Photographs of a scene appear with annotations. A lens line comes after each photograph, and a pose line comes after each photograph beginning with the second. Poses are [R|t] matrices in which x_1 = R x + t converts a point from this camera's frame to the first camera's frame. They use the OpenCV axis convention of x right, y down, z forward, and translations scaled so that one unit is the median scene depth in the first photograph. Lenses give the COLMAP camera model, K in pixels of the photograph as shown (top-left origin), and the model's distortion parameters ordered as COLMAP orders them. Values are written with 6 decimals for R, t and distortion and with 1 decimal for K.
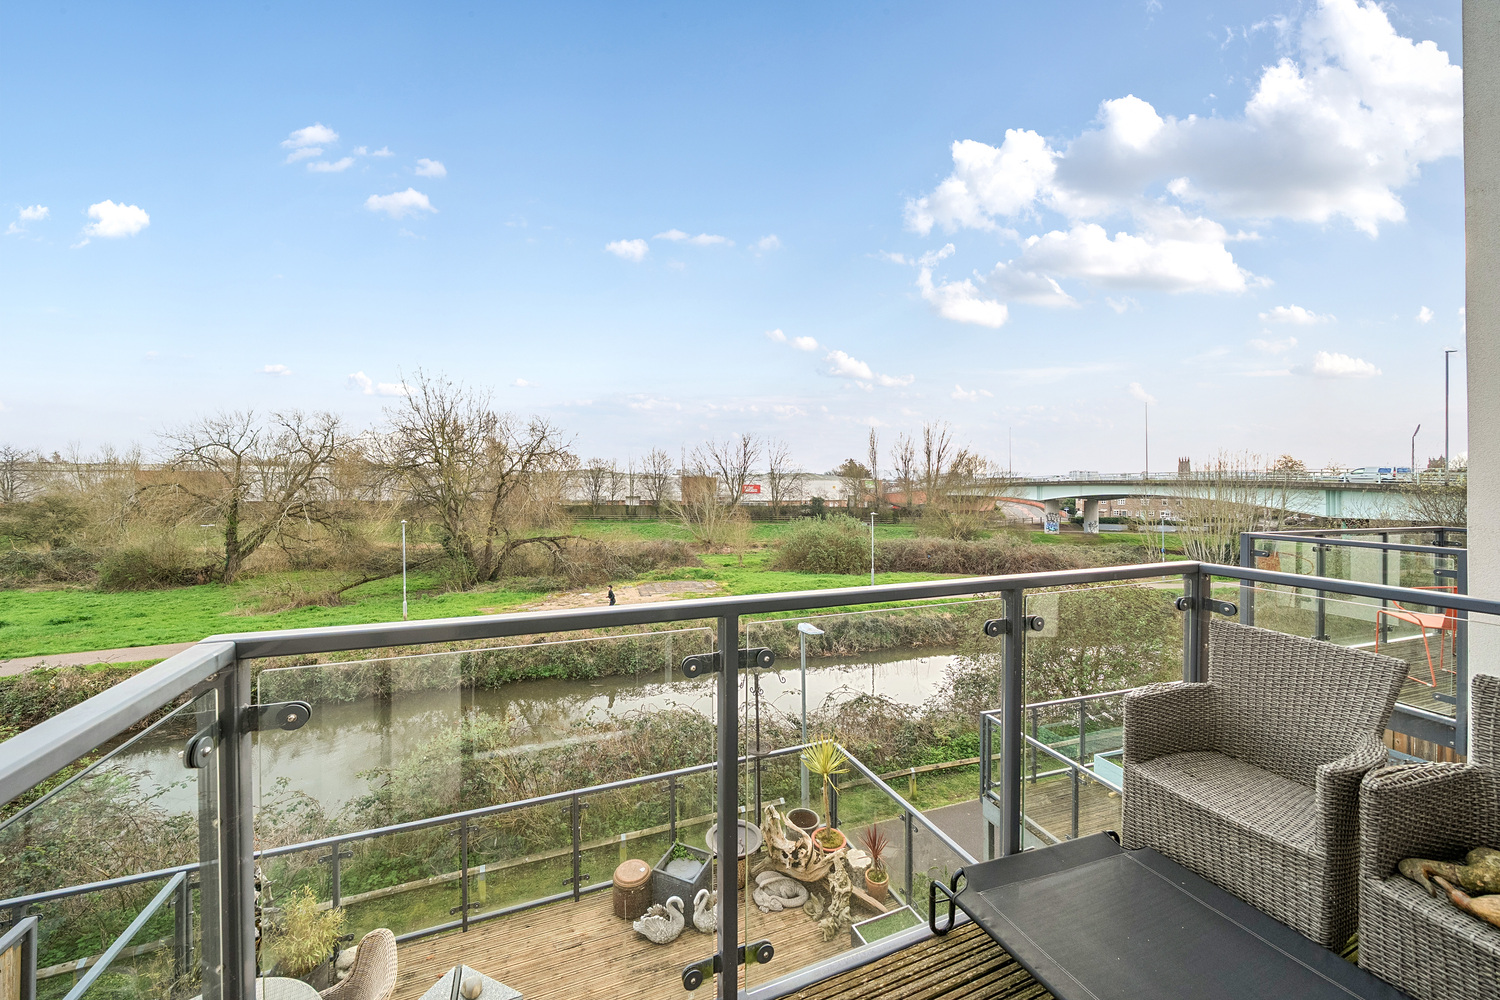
lens RADIAL K [[523.9, 0, 747.2], [0, 523.9, 496.5], [0, 0, 1]] dist [-0.005216, 0.000035]
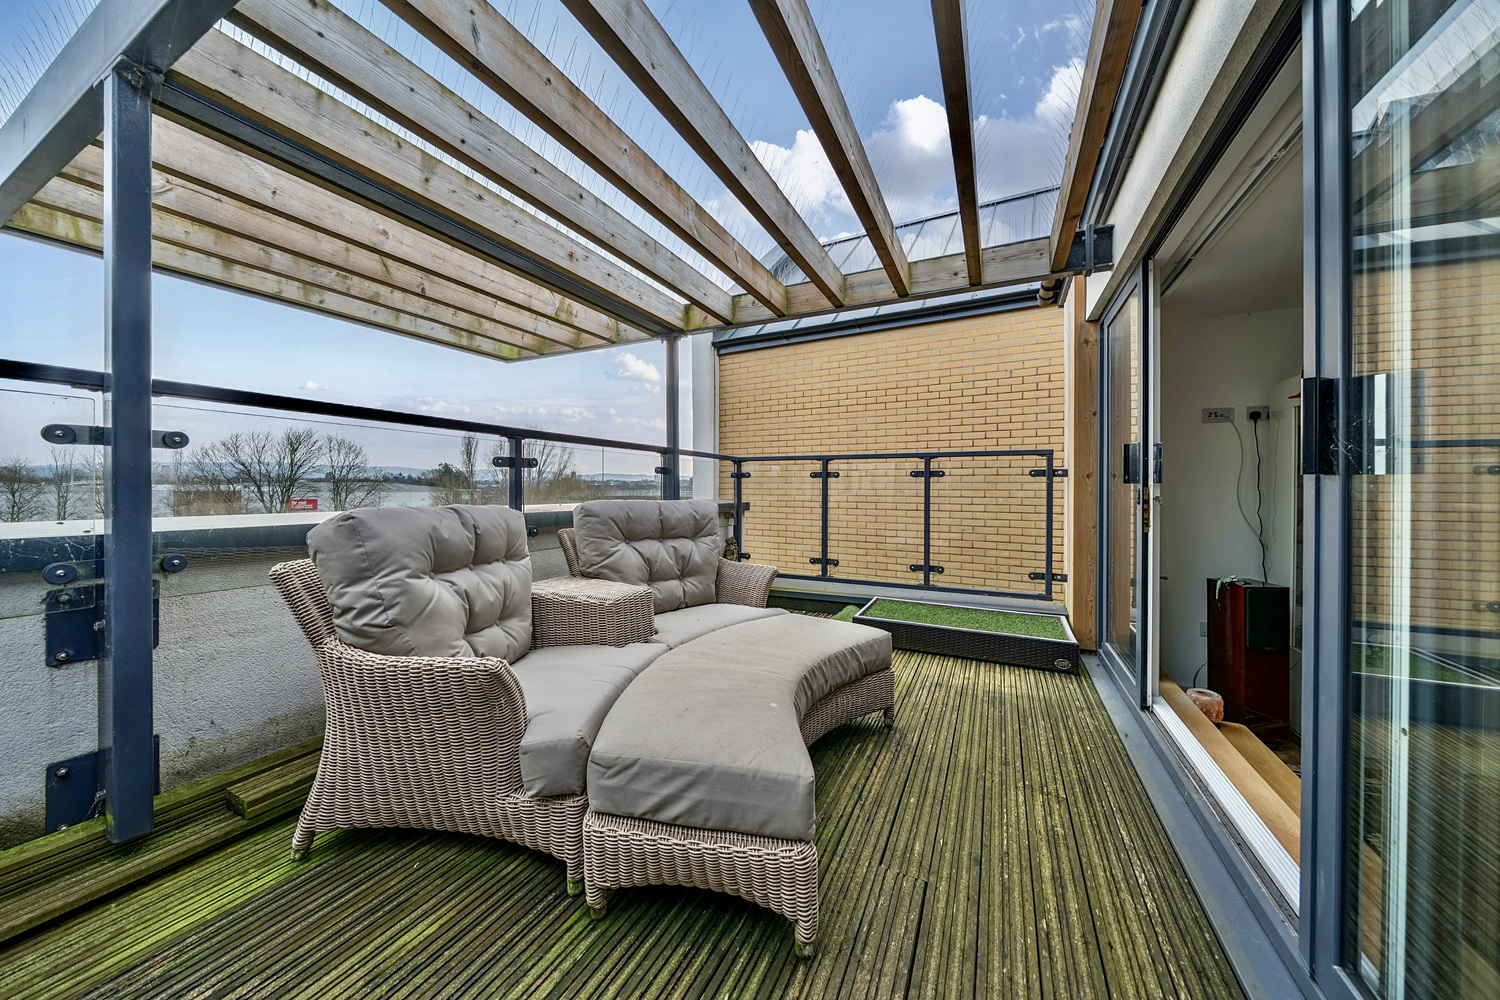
lens RADIAL K [[523.9, 0, 747.2], [0, 523.9, 496.5], [0, 0, 1]] dist [-0.005216, 0.000035]
pose [[0.999999, 0.000793, 0.000723, 0.403952], [-0.000793, 1.000000, -0.000186, -0.005312], [-0.000723, 0.000185, 1.000000, 0.003799]]
